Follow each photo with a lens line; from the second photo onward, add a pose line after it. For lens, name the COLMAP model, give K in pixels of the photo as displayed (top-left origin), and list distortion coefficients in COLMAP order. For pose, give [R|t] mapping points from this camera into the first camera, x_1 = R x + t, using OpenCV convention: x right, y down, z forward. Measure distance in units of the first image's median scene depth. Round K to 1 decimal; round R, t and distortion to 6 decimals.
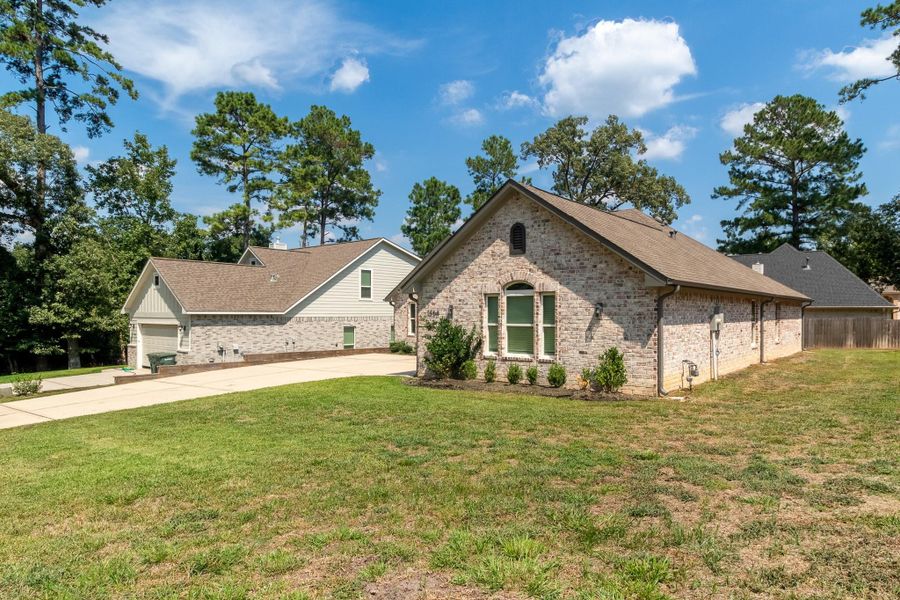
lens RADIAL K [[531.9, 0, 473.3], [0, 531.9, 323.1], [0, 0, 1]] dist [0.003859, -0.006628]
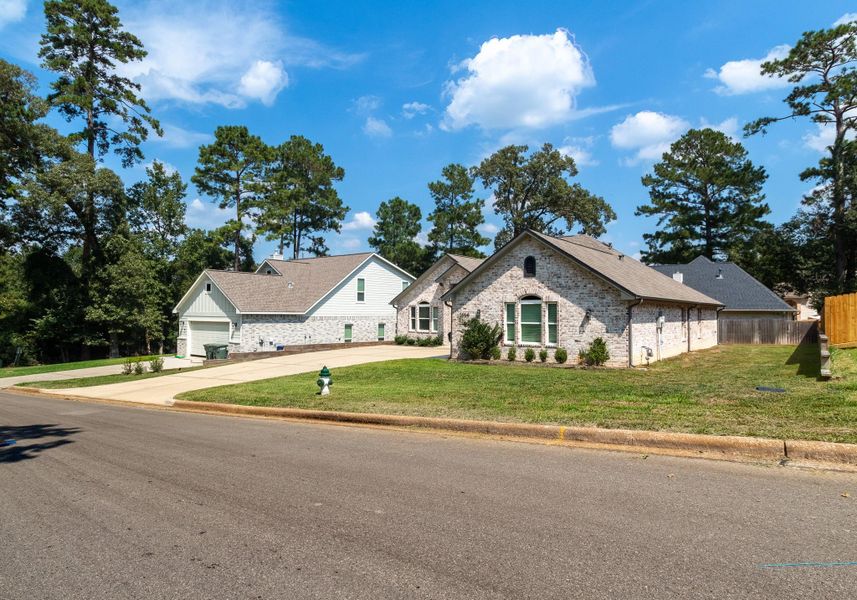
lens RADIAL K [[511.0, 0, 396.2], [0, 511.0, 299.2], [0, 0, 1]] dist [0.000873, 0.001853]
pose [[0.999978, 0.004909, -0.004562, -0.101882], [-0.005110, 0.998965, -0.045192, 0.001147], [0.004335, 0.045214, 0.998968, -0.160573]]
